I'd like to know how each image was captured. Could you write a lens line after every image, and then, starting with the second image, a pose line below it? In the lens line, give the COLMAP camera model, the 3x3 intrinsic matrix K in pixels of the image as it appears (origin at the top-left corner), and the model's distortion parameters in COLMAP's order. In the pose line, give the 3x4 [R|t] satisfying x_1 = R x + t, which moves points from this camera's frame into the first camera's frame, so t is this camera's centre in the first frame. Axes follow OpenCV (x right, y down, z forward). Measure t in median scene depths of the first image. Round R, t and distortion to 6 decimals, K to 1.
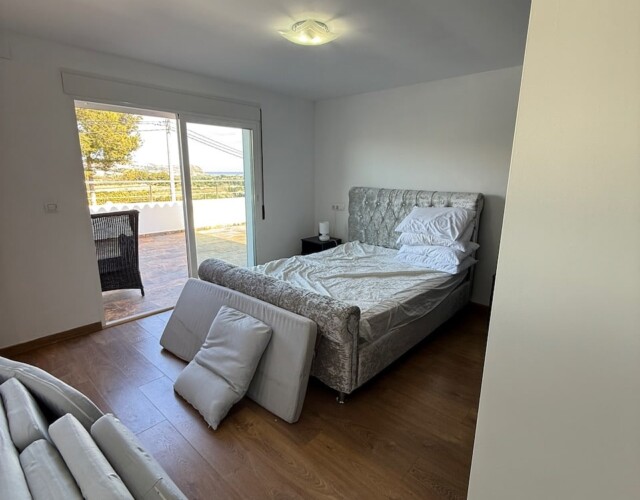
lens RADIAL K [[339.7, 0, 321.1], [0, 339.7, 249.5], [0, 0, 1]] dist [0.001872, -0.002253]
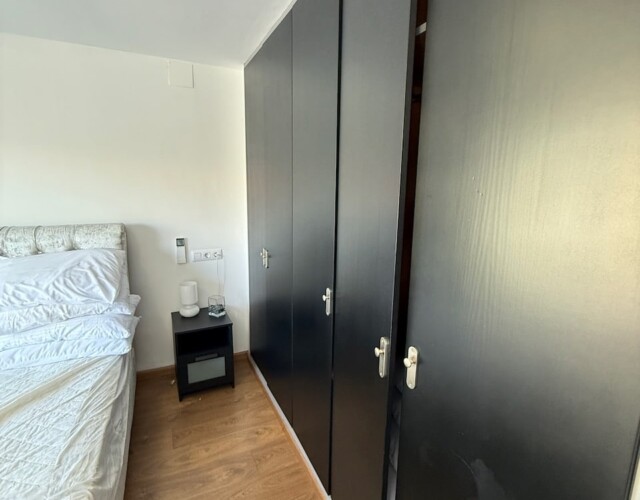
lens RADIAL K [[339.7, 0, 318.6], [0, 339.7, 249.0], [0, 0, 1]] dist [0.001872, -0.002253]
pose [[0.399564, -0.170442, 0.900721, -0.005158], [0.200476, 0.975026, 0.095571, -0.100579], [-0.894515, 0.142386, 0.423755, 0.352668]]
